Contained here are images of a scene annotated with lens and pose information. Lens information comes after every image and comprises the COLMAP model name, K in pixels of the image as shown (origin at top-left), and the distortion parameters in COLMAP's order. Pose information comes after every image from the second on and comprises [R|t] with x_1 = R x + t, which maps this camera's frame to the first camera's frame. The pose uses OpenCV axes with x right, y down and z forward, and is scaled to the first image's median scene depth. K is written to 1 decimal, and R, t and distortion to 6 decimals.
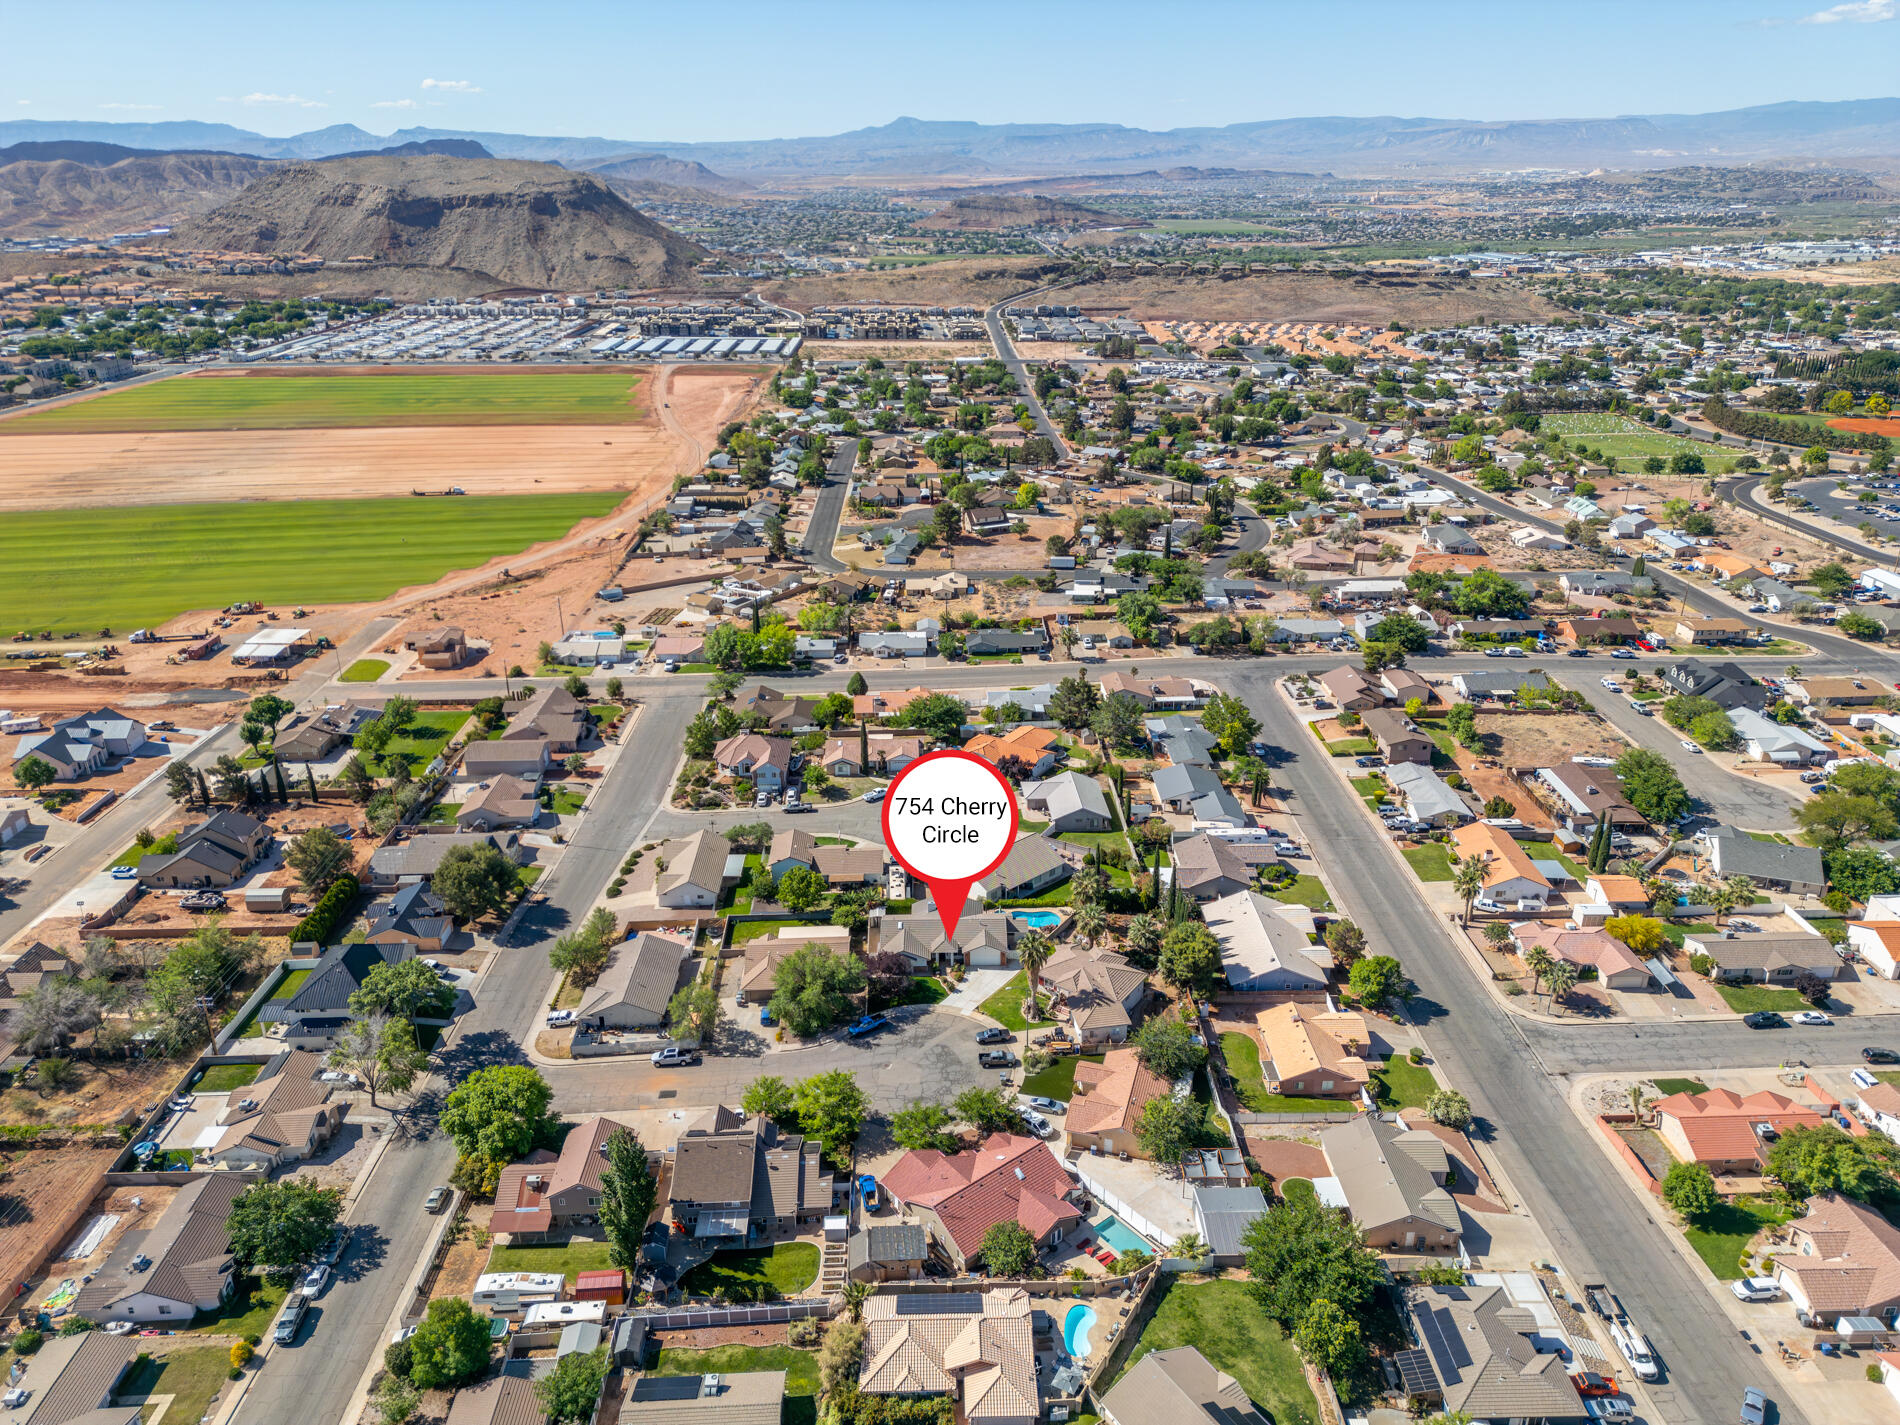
lens RADIAL K [[1318.8, 0, 958.2], [0, 1318.8, 714.3], [0, 0, 1]] dist [0.080324, -0.076839]
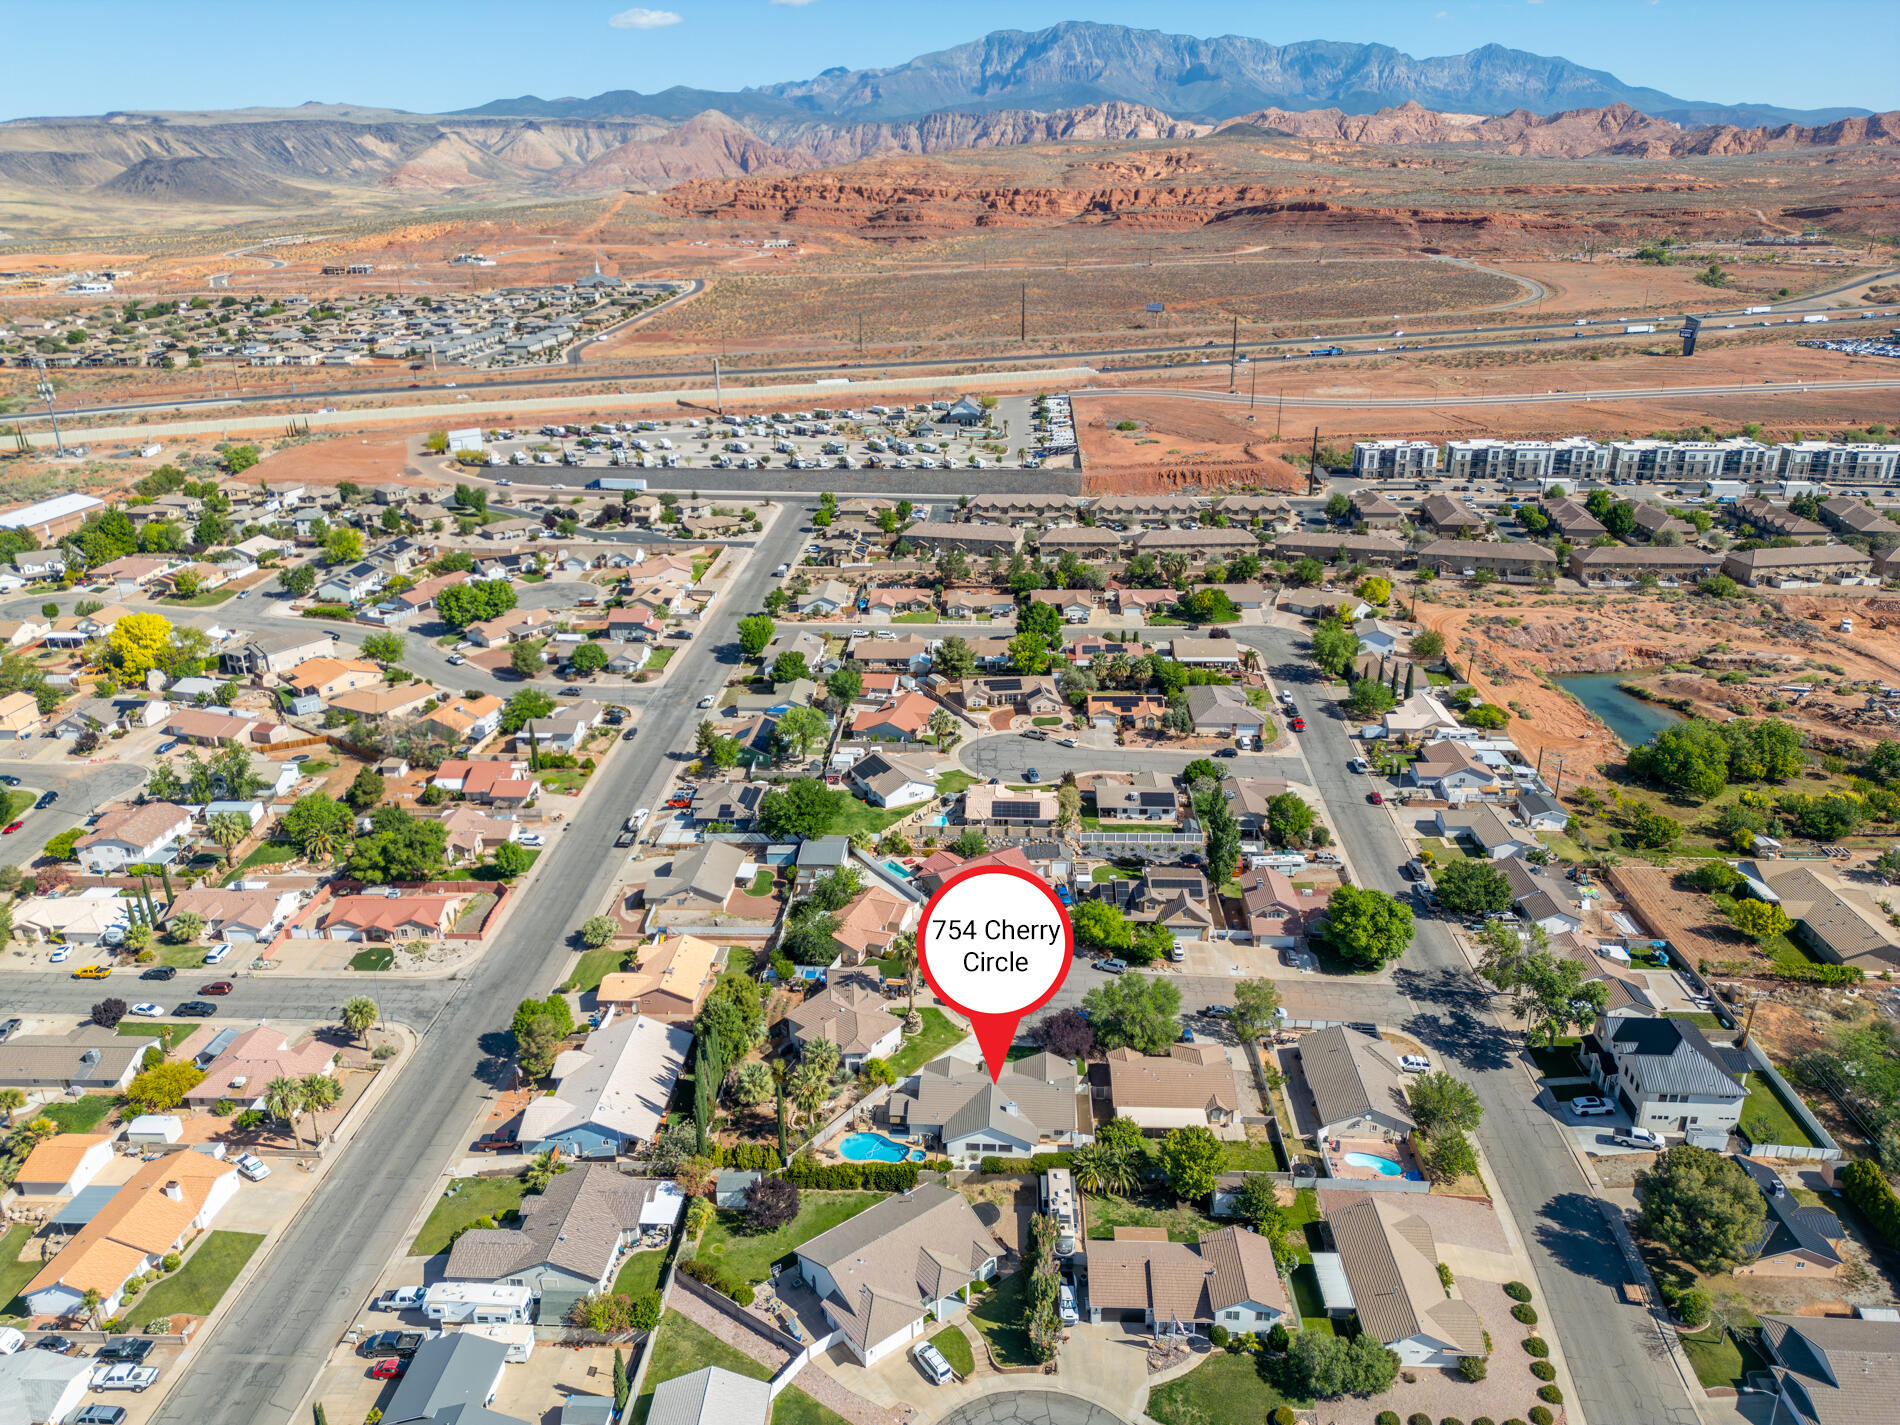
lens RADIAL K [[1318.8, 0, 947.8], [0, 1318.8, 700.3], [0, 0, 1]] dist [0.080324, -0.076839]
pose [[-0.996211, -0.017063, 0.085279, -0.031740], [0.045704, 0.731533, 0.680273, -0.387645], [-0.073992, 0.681593, -0.727981, 0.977057]]
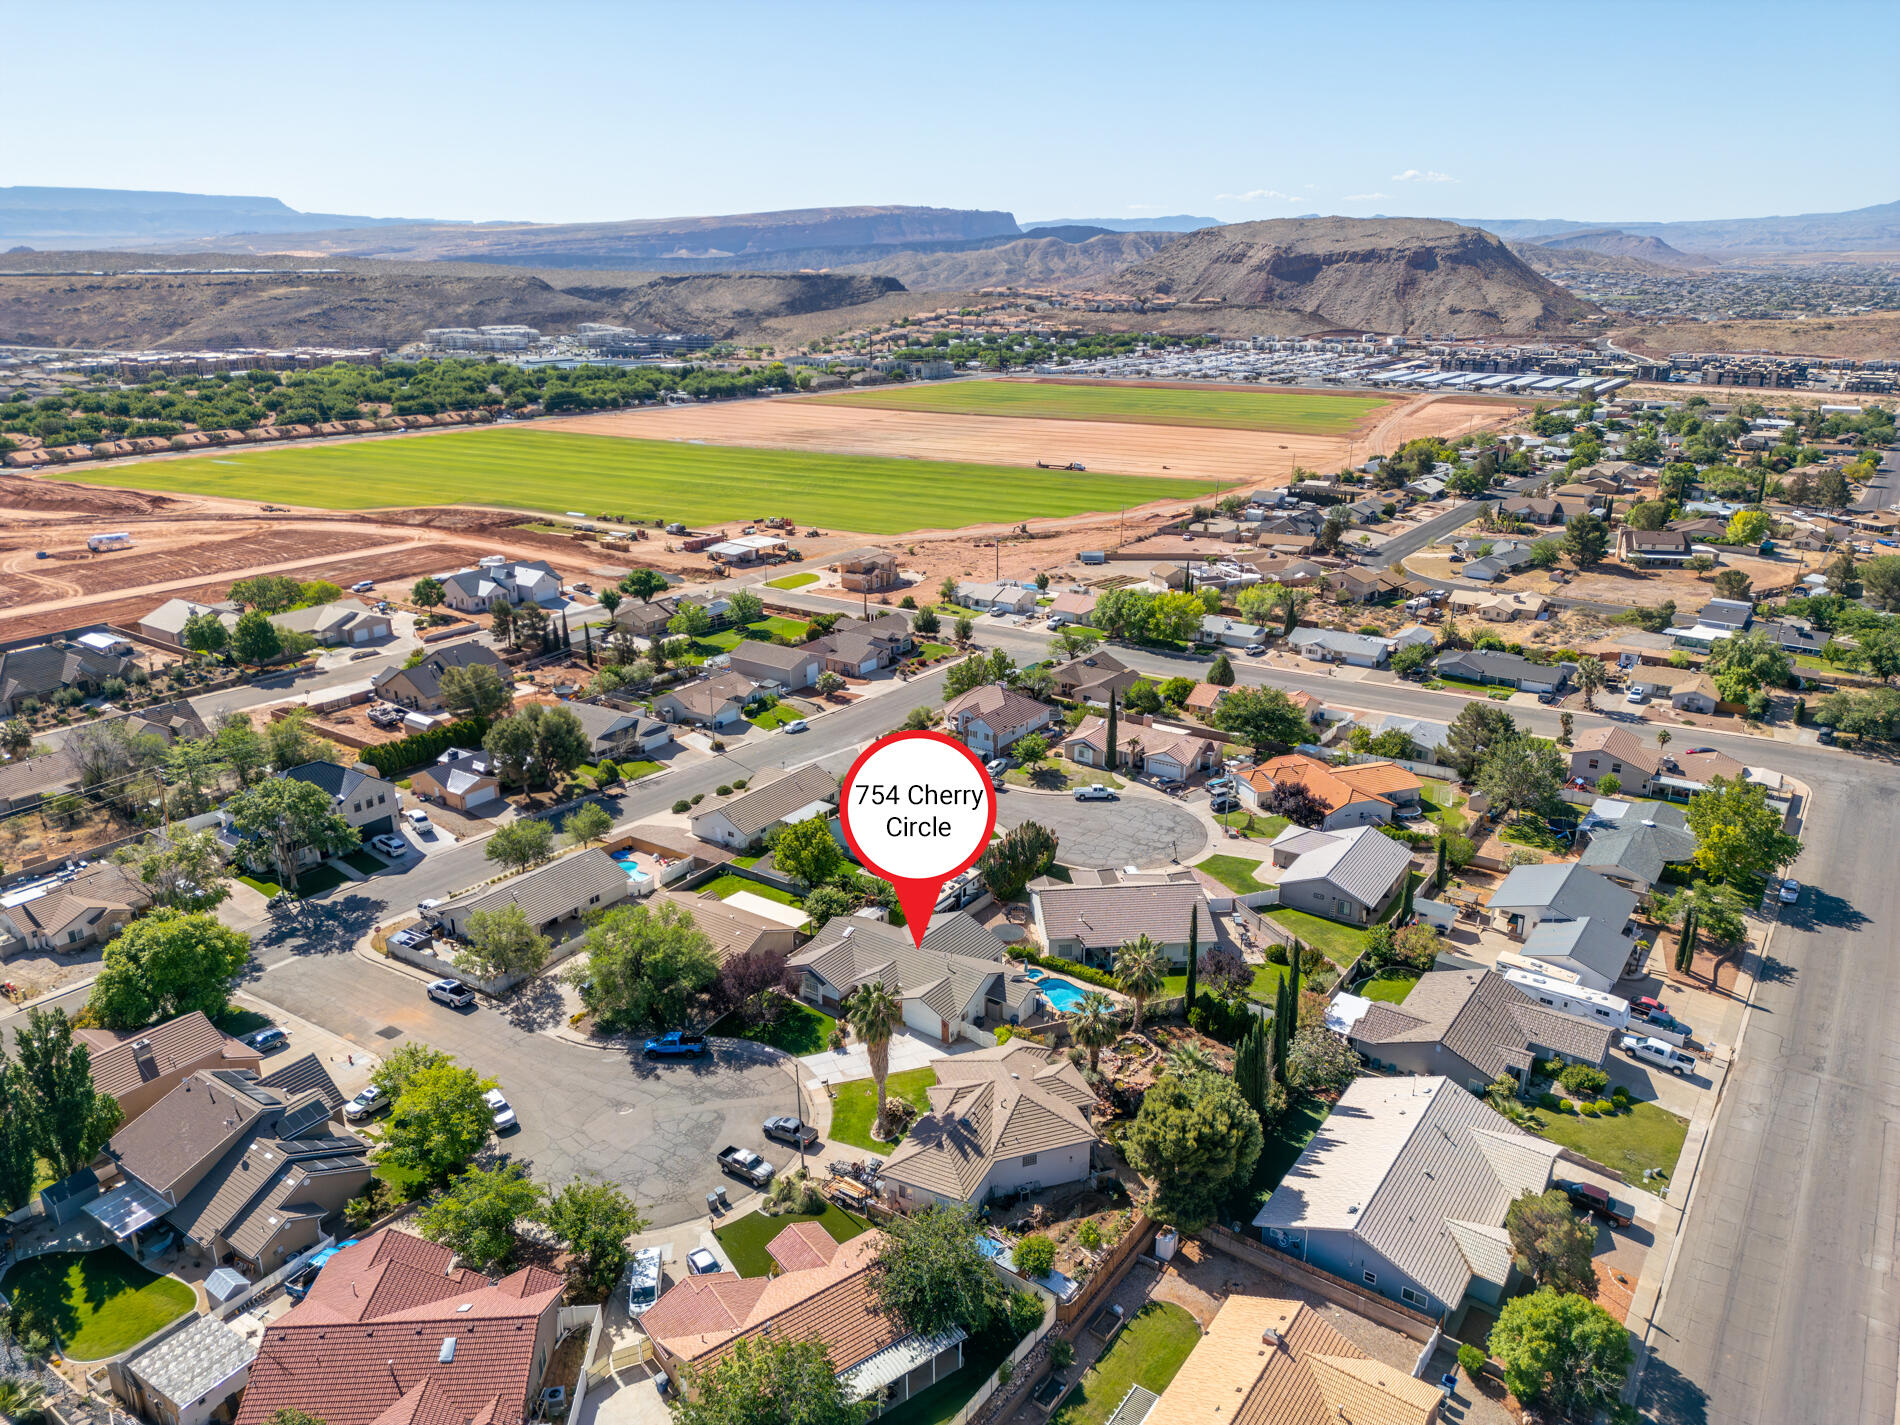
lens RADIAL K [[1318.8, 0, 955.4], [0, 1318.8, 722.4], [0, 0, 1]] dist [0.080324, -0.076839]
pose [[0.800972, 0.197992, -0.565016, 0.233615], [-0.226084, 0.973886, 0.020771, 0.023199], [0.554374, 0.111104, 0.824818, 0.327209]]
